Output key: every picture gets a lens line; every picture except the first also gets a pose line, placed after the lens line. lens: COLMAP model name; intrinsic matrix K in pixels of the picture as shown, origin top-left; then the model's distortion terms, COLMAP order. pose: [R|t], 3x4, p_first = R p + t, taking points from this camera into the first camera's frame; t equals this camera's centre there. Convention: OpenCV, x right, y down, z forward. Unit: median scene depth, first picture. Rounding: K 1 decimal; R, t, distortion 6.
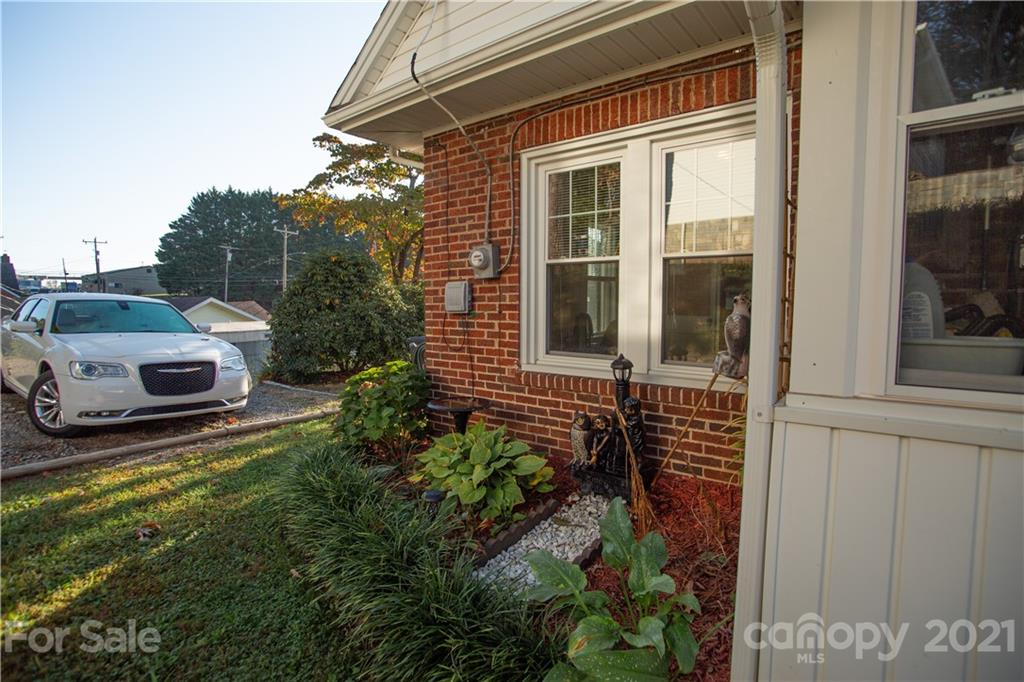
lens RADIAL K [[503.0, 0, 507.9], [0, 503.0, 341.7], [0, 0, 1]] dist [-0.062291, 0.022643]
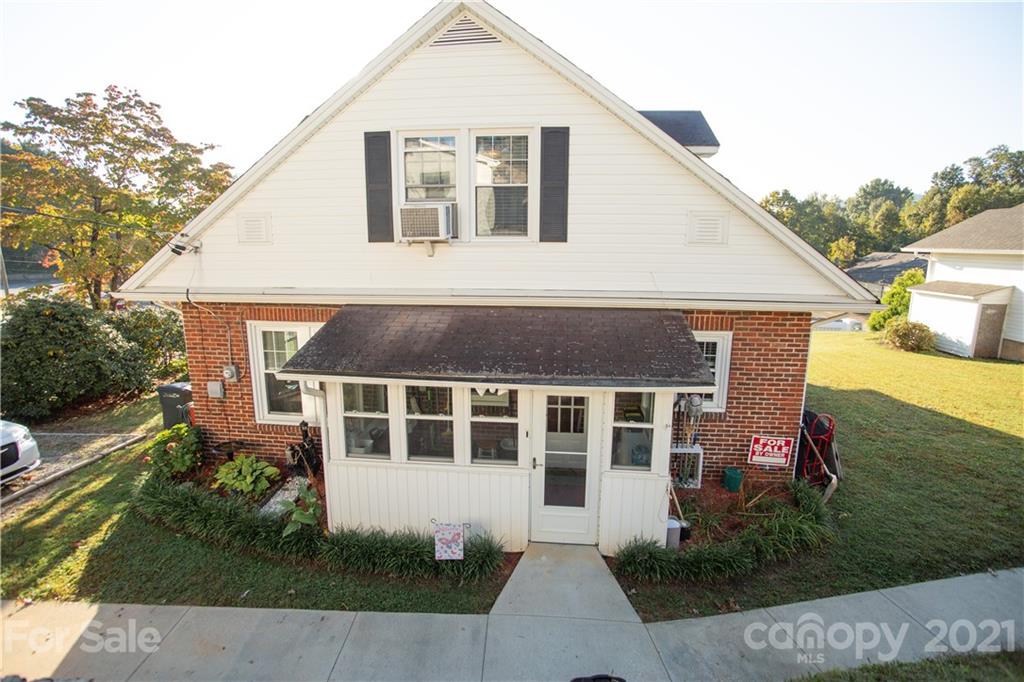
lens RADIAL K [[503.0, 0, 514.1], [0, 503.0, 335.4], [0, 0, 1]] dist [-0.062291, 0.022643]
pose [[0.836251, -0.096576, 0.539776, -0.160655], [0.040335, 0.992535, 0.115093, -0.524919], [-0.546862, -0.074475, 0.833904, -1.339217]]
